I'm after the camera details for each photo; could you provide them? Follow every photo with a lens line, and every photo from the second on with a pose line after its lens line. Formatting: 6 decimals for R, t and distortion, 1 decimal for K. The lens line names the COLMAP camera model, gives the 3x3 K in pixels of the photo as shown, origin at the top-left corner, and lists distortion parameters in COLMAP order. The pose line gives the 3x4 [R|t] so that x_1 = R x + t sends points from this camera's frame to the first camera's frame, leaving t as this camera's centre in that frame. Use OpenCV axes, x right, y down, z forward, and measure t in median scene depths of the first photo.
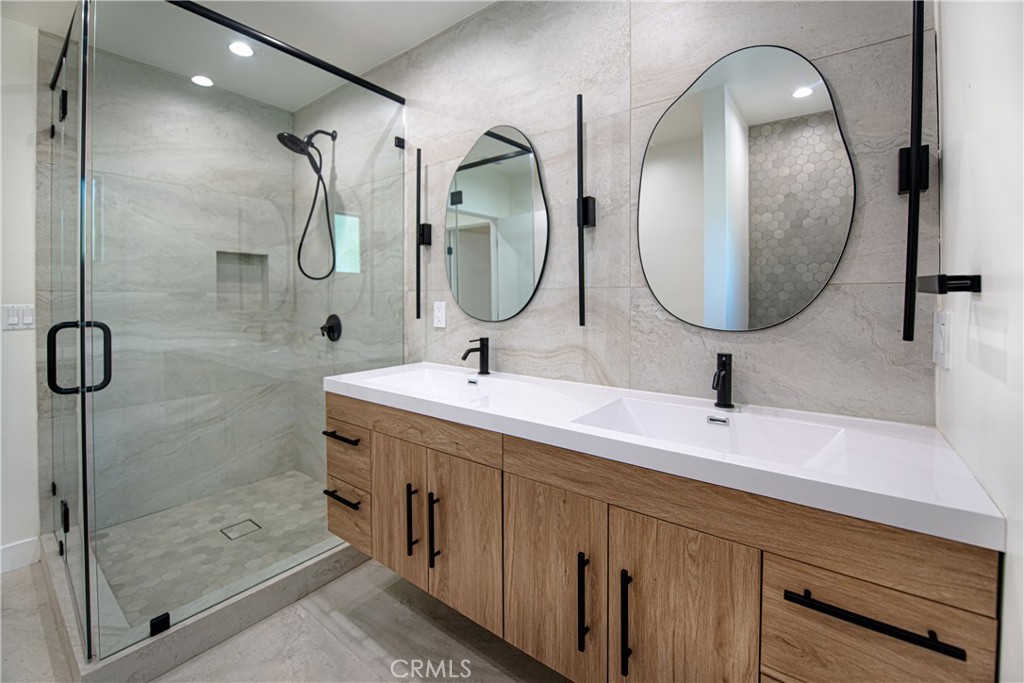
lens RADIAL K [[411.4, 0, 514.1], [0, 411.4, 300.5], [0, 0, 1]] dist [-0.014565, -0.000341]
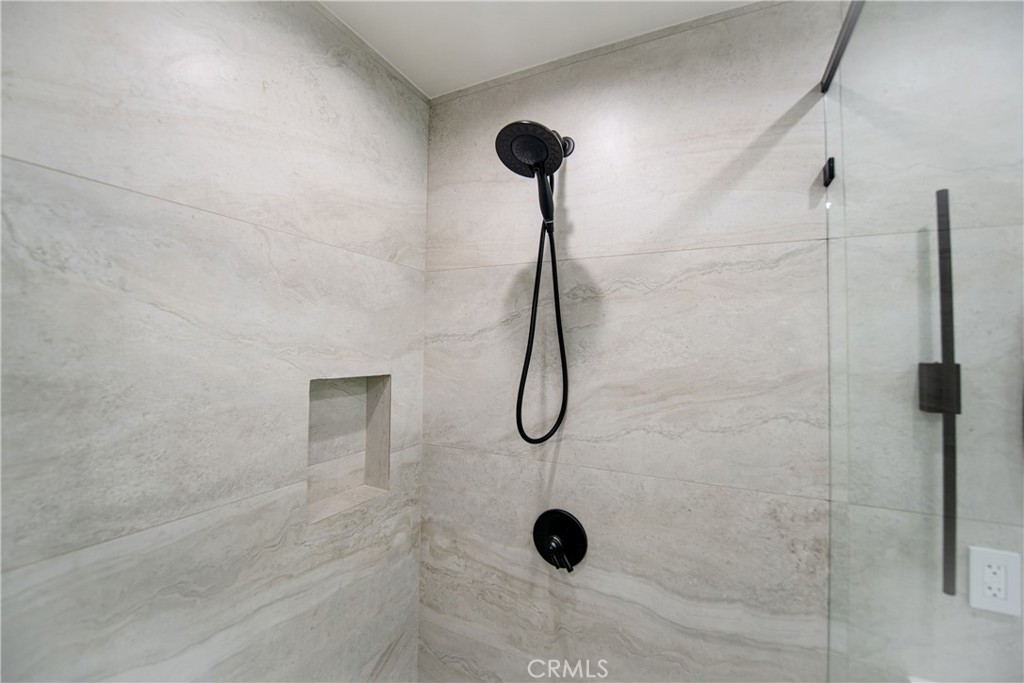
lens RADIAL K [[404.4, 0, 512.9], [0, 404.4, 335.0], [0, 0, 1]] dist [-0.015792, -0.000166]
pose [[0.982536, 0.025529, 0.184315, -0.902014], [-0.018073, 0.998953, -0.042020, -0.232114], [-0.185195, 0.037955, 0.981969, 0.823816]]
